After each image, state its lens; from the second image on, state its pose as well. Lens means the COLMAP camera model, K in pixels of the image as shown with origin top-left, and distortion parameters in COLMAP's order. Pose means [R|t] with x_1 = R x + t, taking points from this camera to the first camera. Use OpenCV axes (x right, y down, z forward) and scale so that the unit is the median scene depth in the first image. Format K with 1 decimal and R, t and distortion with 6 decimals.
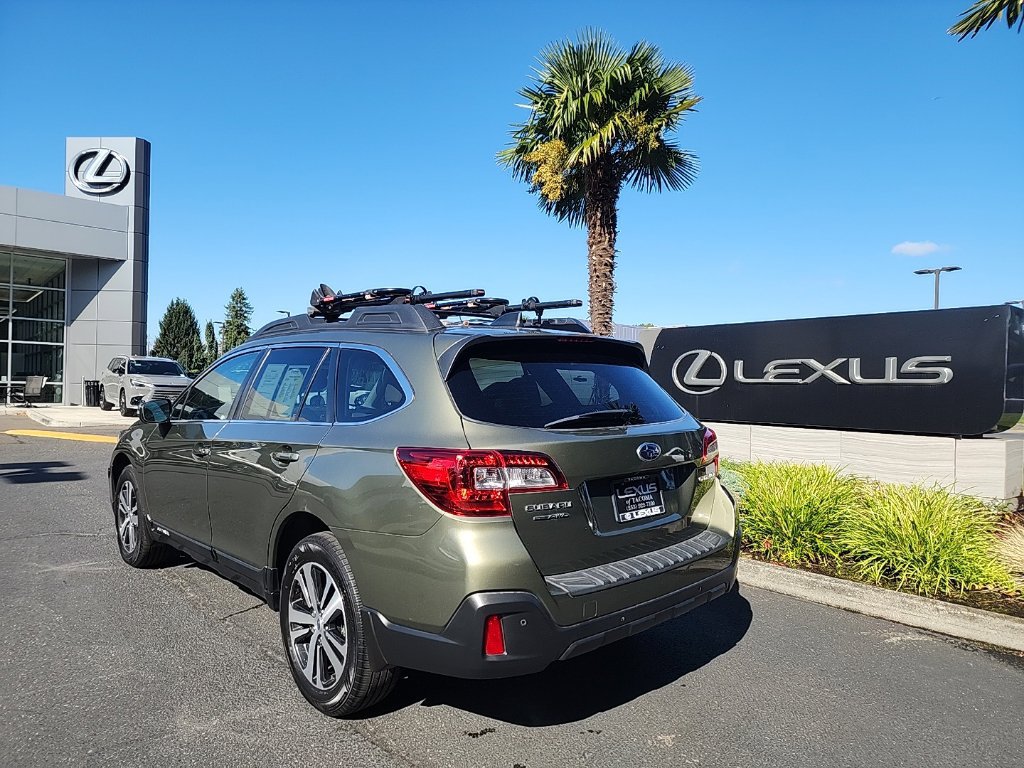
lens RADIAL K [[684.6, 0, 512.4], [0, 684.6, 398.5], [0, 0, 1]] dist [0.049958, -0.045049]
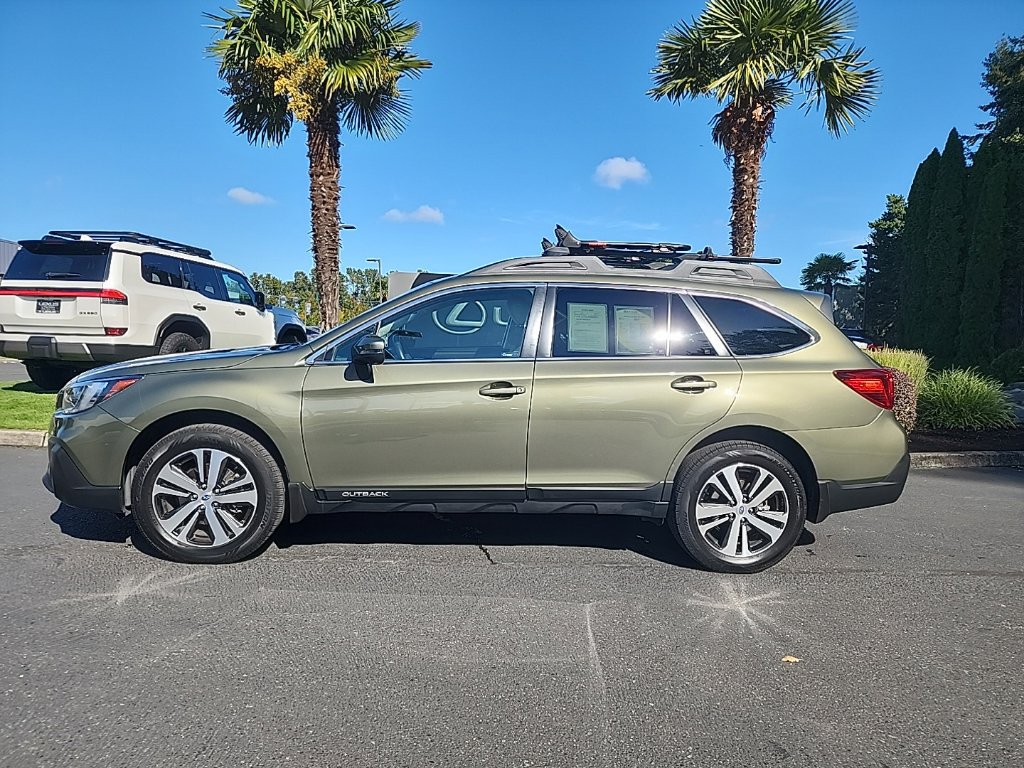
lens RADIAL K [[684.6, 0, 512.4], [0, 684.6, 398.5], [0, 0, 1]] dist [0.049958, -0.045049]
pose [[0.617654, -0.057546, 0.784341, -0.173113], [-0.012236, 0.996496, 0.082746, 0.001653], [-0.786354, -0.060706, 0.614786, 0.061757]]
